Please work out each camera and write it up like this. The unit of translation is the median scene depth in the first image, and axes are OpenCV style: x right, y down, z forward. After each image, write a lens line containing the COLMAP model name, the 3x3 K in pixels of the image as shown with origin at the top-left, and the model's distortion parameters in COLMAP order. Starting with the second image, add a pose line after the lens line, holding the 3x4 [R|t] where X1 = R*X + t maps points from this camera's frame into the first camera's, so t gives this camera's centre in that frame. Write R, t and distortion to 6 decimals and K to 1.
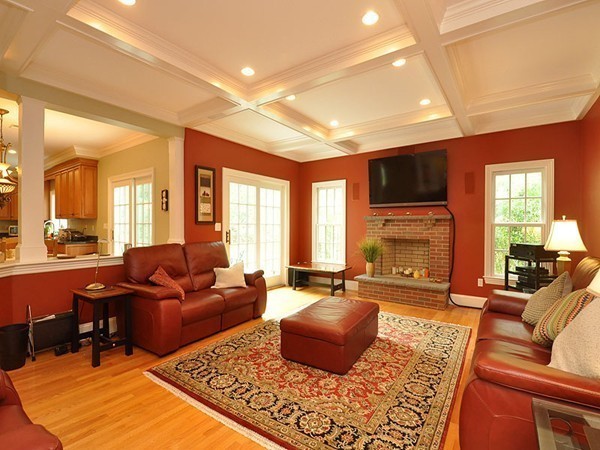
lens RADIAL K [[264.8, 0, 300.0], [0, 264.8, 225.0], [0, 0, 1]] dist [0.000334, -0.000256]
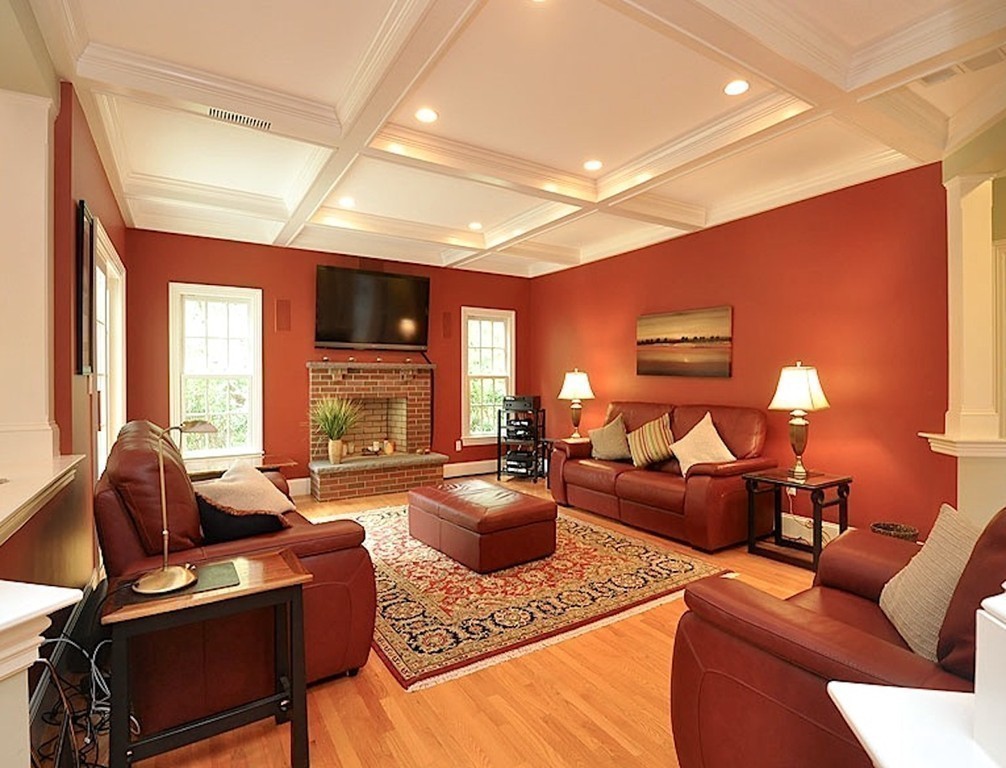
lens RADIAL K [[458.9, 0, 503.0], [0, 458.9, 384.0], [0, 0, 1]] dist [0.001703, 0.000124]
pose [[0.457948, -0.015041, 0.888852, -1.103091], [-0.001547, 0.999842, 0.017716, -0.008854], [-0.888978, -0.009488, 0.457853, 0.423957]]
